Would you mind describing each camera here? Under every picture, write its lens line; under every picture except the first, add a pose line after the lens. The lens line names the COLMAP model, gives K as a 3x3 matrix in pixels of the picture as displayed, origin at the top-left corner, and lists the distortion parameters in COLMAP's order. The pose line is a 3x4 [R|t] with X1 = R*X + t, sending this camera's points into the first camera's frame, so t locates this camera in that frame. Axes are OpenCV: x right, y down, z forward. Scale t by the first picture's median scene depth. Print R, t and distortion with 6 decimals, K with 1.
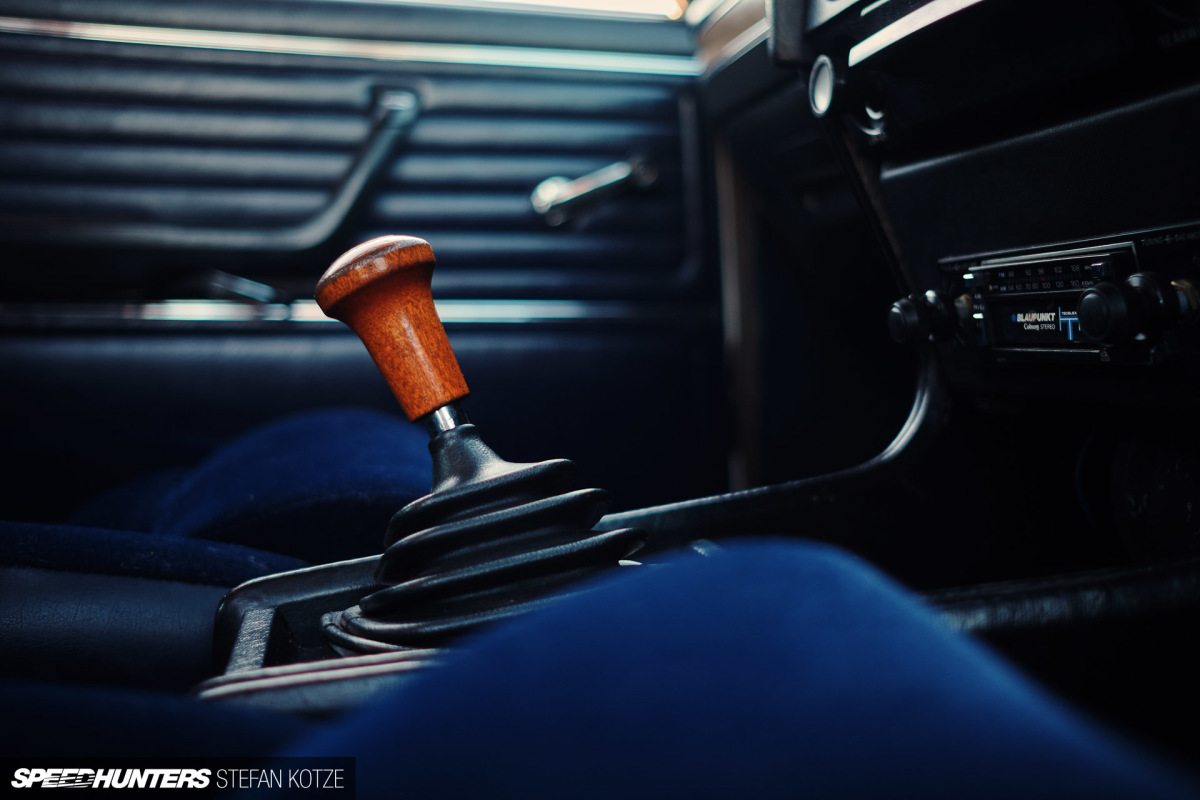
lens RADIAL K [[1120.4, 0, 600.0], [0, 1120.4, 400.0], [0, 0, 1]] dist [-0.075606, 0.167878]
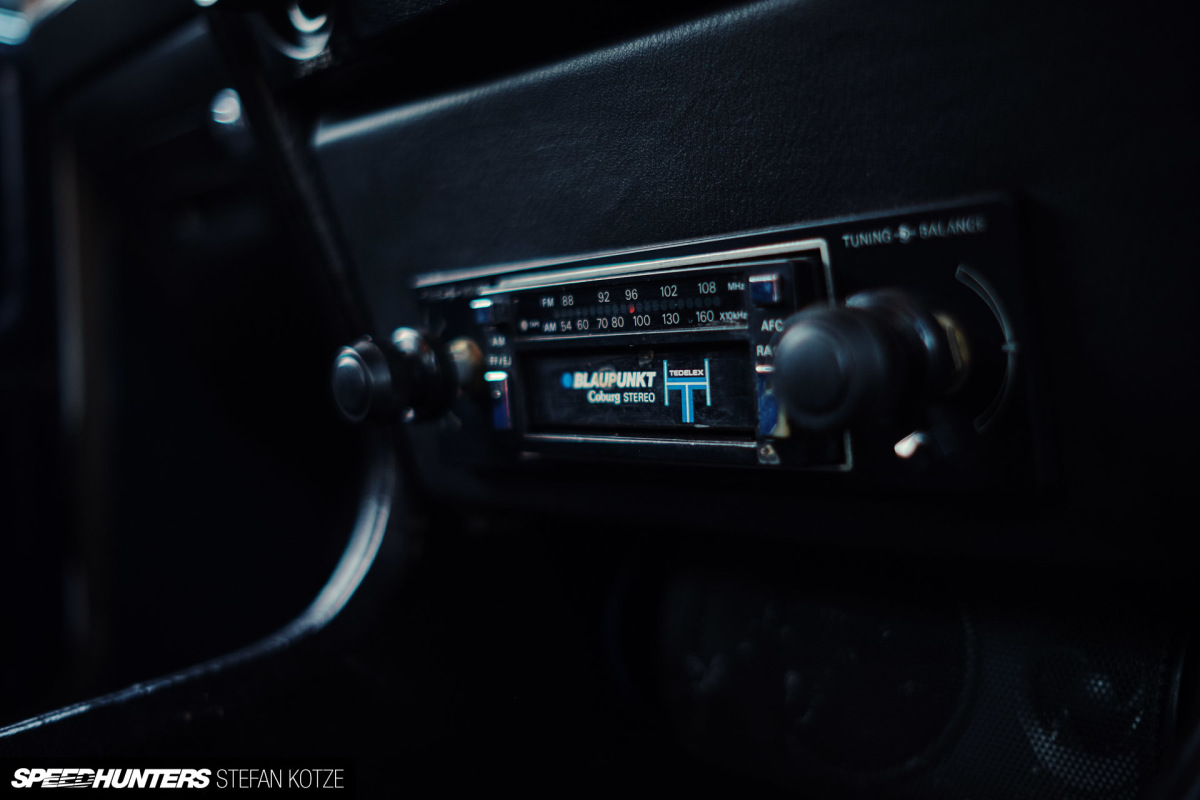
lens RADIAL K [[1120.4, 0, 600.0], [0, 1120.4, 400.0], [0, 0, 1]] dist [-0.075606, 0.167878]
pose [[0.856373, 0.027111, 0.515646, 0.100308], [0.008174, 0.997784, -0.066036, -0.027625], [-0.516294, 0.060766, 0.854253, 0.524235]]
